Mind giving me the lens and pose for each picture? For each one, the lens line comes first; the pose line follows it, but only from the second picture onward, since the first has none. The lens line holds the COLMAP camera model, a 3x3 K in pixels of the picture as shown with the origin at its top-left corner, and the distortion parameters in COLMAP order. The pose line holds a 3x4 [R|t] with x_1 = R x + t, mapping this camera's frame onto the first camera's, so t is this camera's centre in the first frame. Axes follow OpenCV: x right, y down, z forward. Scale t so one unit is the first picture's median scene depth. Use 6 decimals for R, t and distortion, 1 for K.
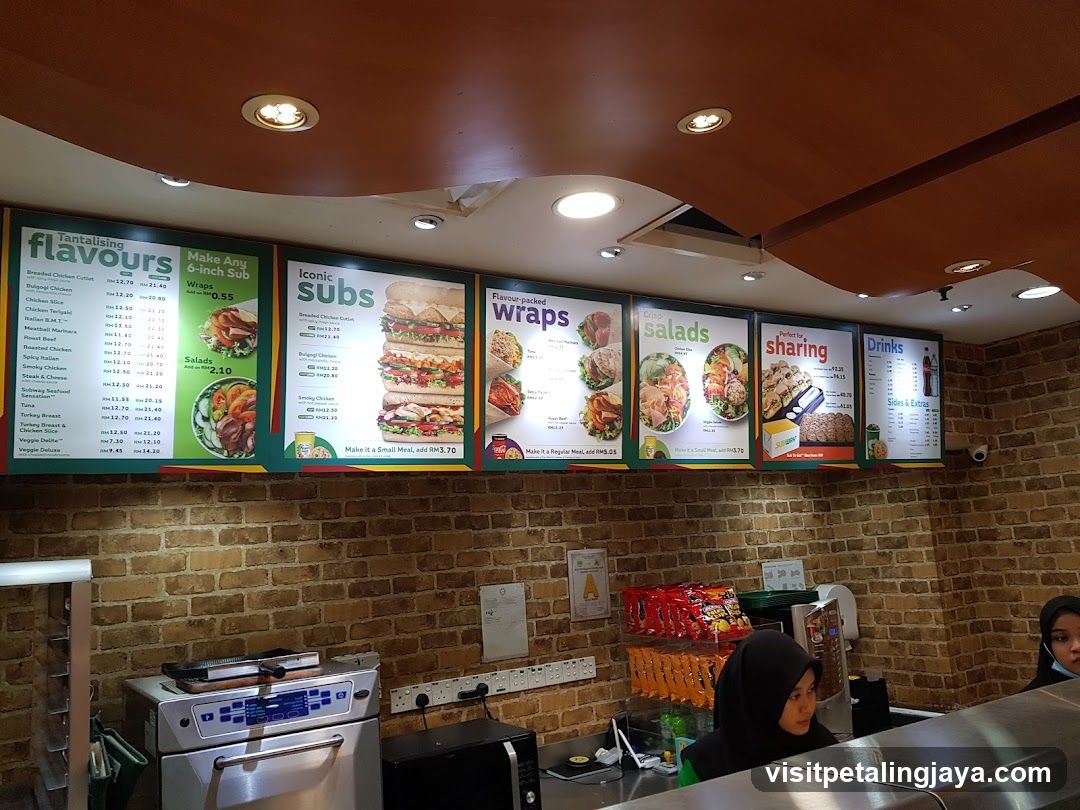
lens RADIAL K [[837.1, 0, 540.0], [0, 837.1, 405.0], [0, 0, 1]] dist [0.050268, -0.000943]
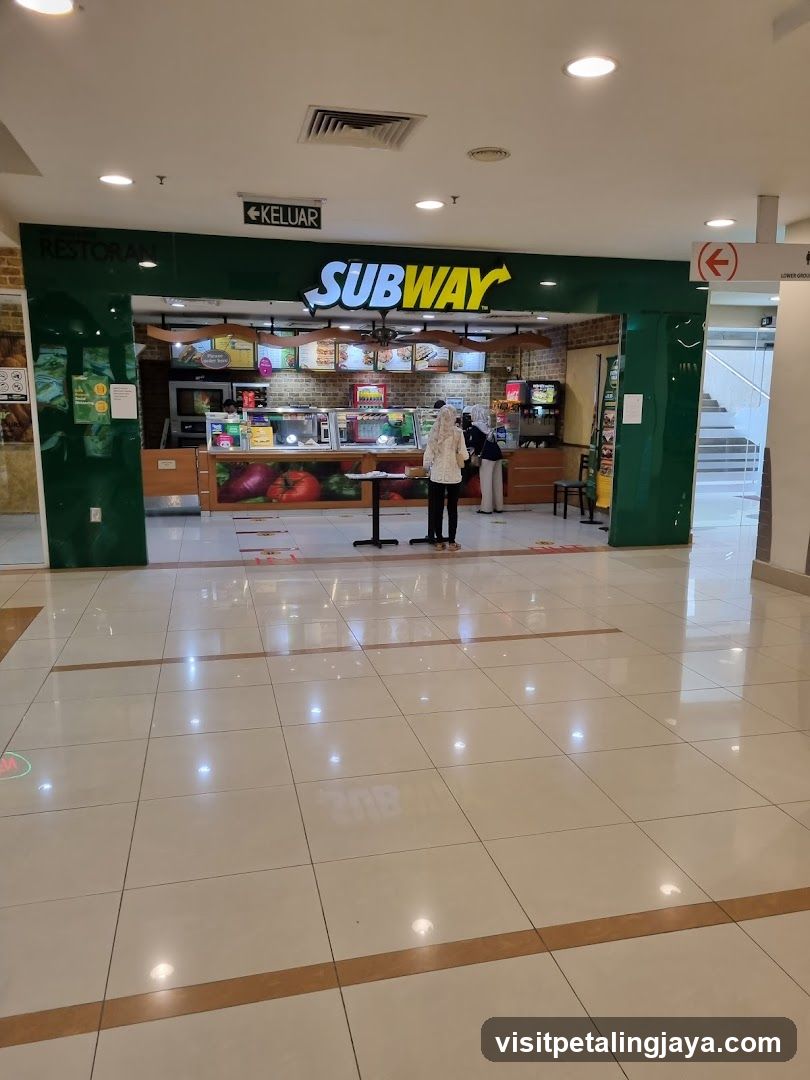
lens RADIAL K [[837.1, 0, 405.0], [0, 837.1, 540.0], [0, 0, 1]] dist [0.050268, -0.000943]
pose [[0.946672, 0.125982, -0.296548, 1.699711], [-0.016863, 0.938500, 0.344867, -0.629811], [0.321757, -0.321475, 0.890576, -3.241006]]
